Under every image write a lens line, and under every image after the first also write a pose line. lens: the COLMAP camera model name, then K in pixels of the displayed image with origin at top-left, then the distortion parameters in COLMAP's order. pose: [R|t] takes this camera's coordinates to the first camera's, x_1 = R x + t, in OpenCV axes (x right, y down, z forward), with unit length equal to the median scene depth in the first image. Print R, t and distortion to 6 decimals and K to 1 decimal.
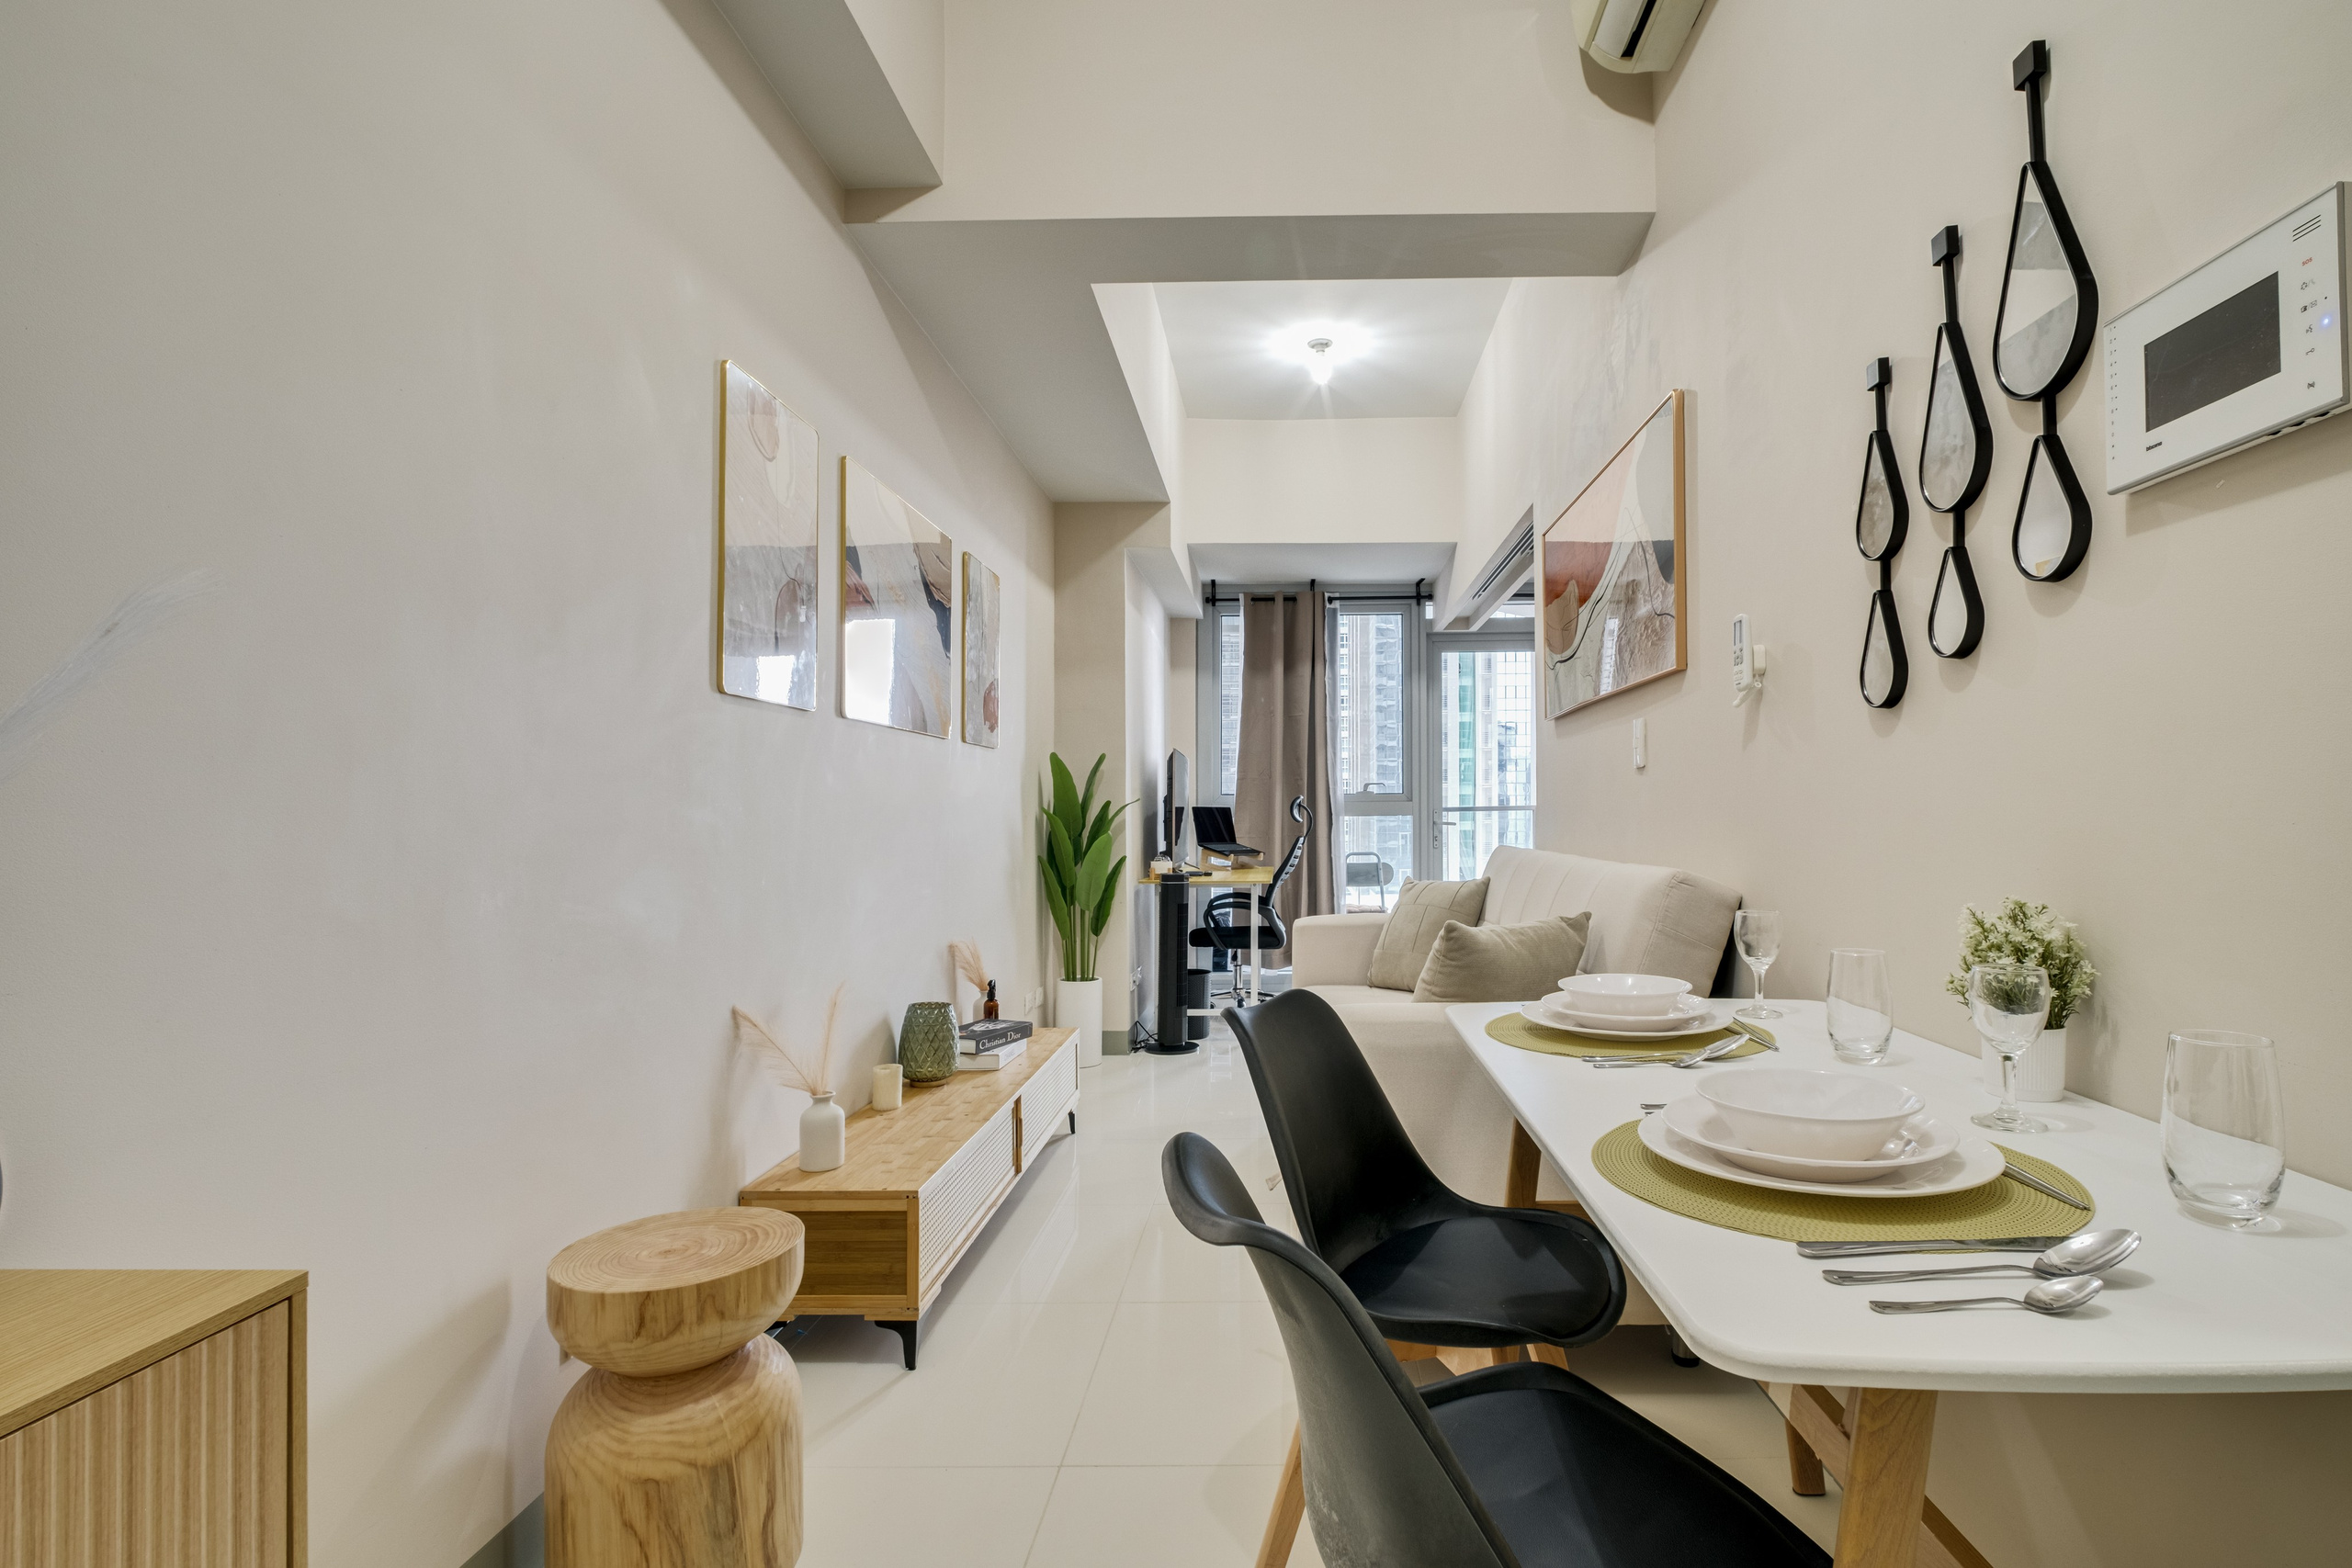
lens RADIAL K [[1110.4, 0, 1302.3], [0, 1110.4, 790.7], [0, 0, 1]] dist [-0.002557, -0.006808]
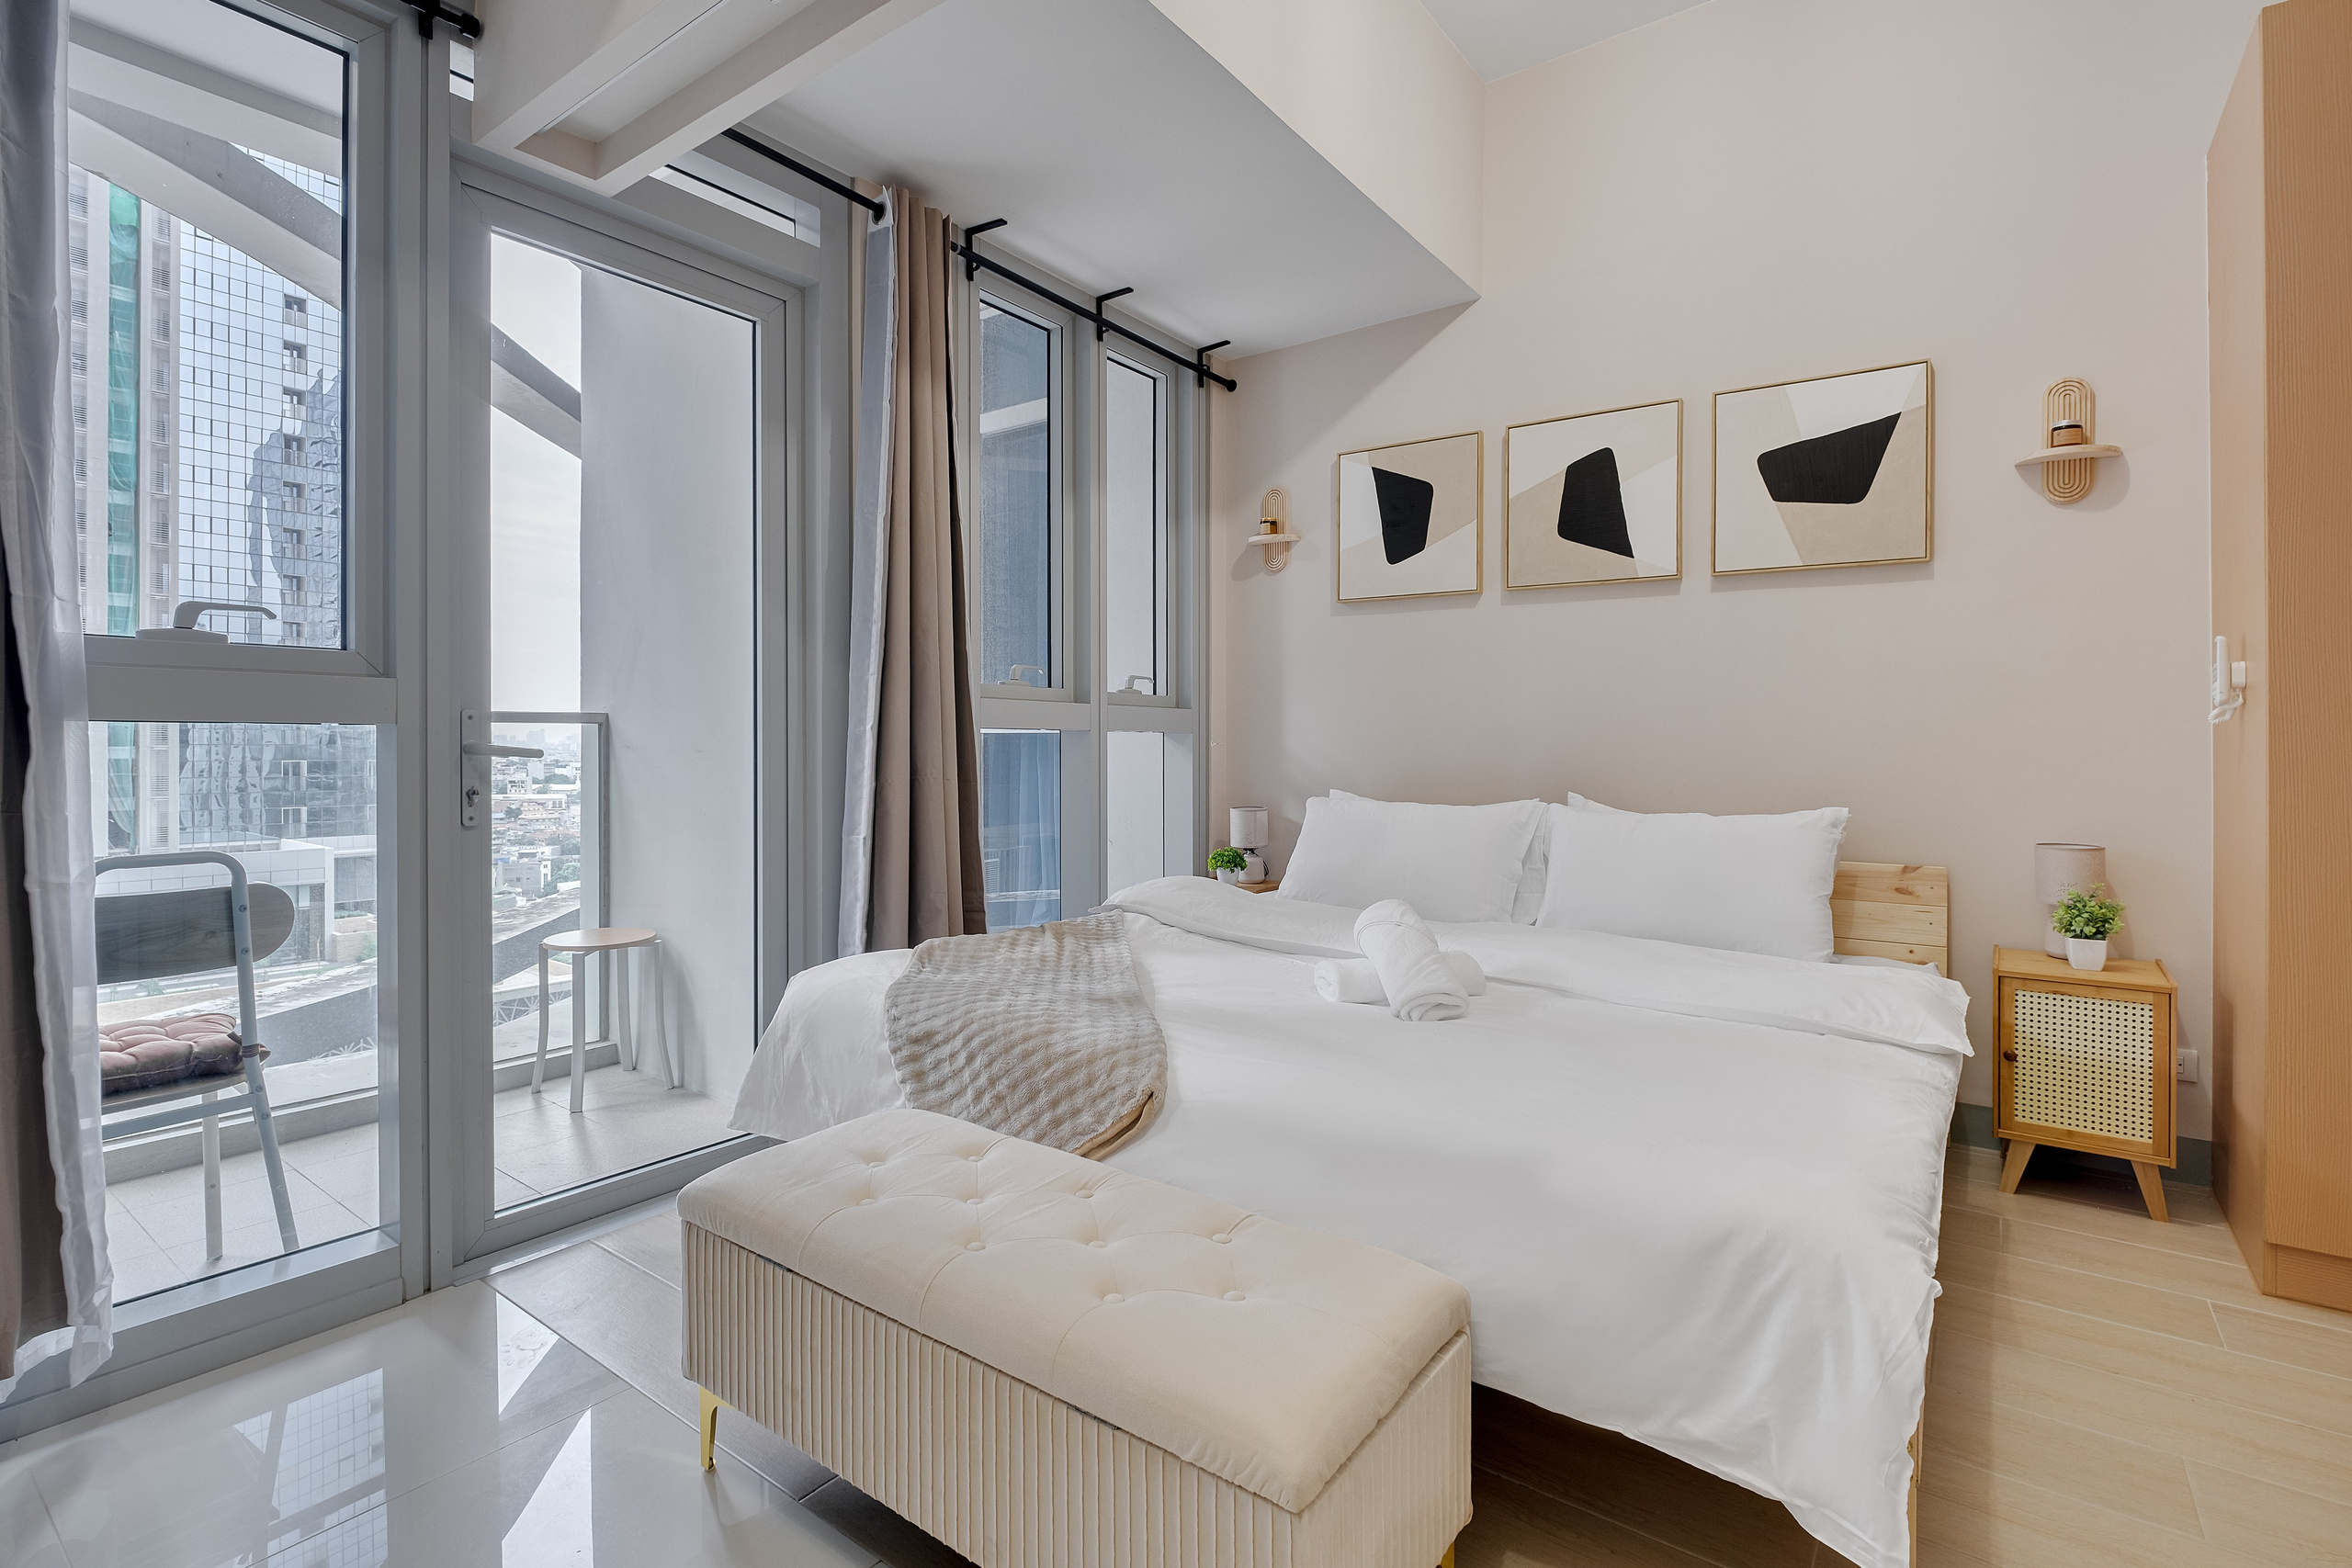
lens RADIAL K [[1099.6, 0, 1164.0], [0, 1099.6, 755.3], [0, 0, 1]] dist [-0.001916, -0.000475]
pose [[0.606386, 0.006726, 0.795142, -0.021474], [-0.021726, 0.999731, 0.008112, 0.046936], [-0.794873, -0.022194, 0.606369, 1.285846]]
